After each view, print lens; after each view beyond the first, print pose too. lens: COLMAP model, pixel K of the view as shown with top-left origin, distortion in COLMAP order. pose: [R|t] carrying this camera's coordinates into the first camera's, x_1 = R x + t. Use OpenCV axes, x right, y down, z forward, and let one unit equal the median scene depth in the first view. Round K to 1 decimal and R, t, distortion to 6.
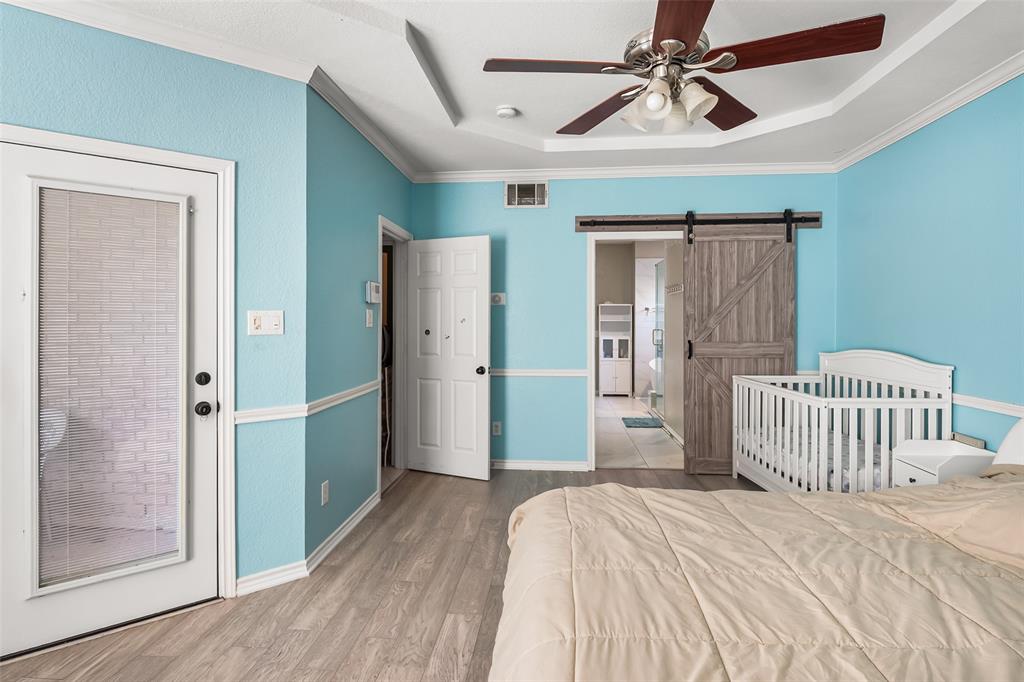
lens RADIAL K [[547.8, 0, 513.8], [0, 547.8, 318.8], [0, 0, 1]] dist [-0.002736, 0.000037]
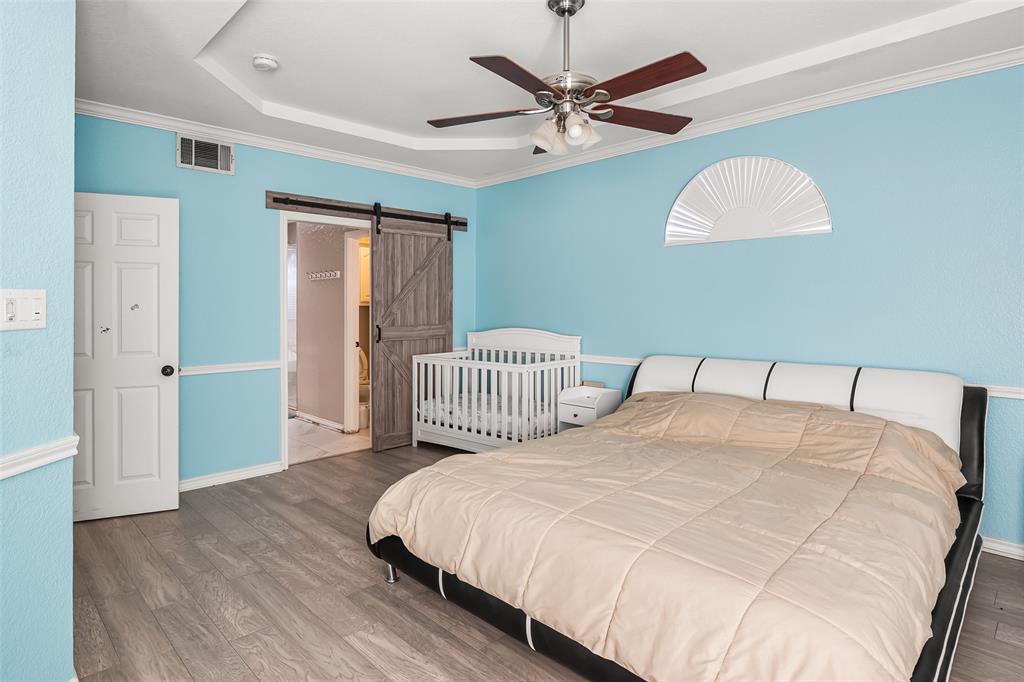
lens RADIAL K [[553.8, 0, 502.9], [0, 553.8, 309.0], [0, 0, 1]] dist [-0.002240, 0.000212]
pose [[0.653651, -0.005648, 0.756775, -0.333329], [0.000992, 0.999978, 0.006607, 0.001172], [-0.756795, -0.003568, 0.653642, 0.118994]]
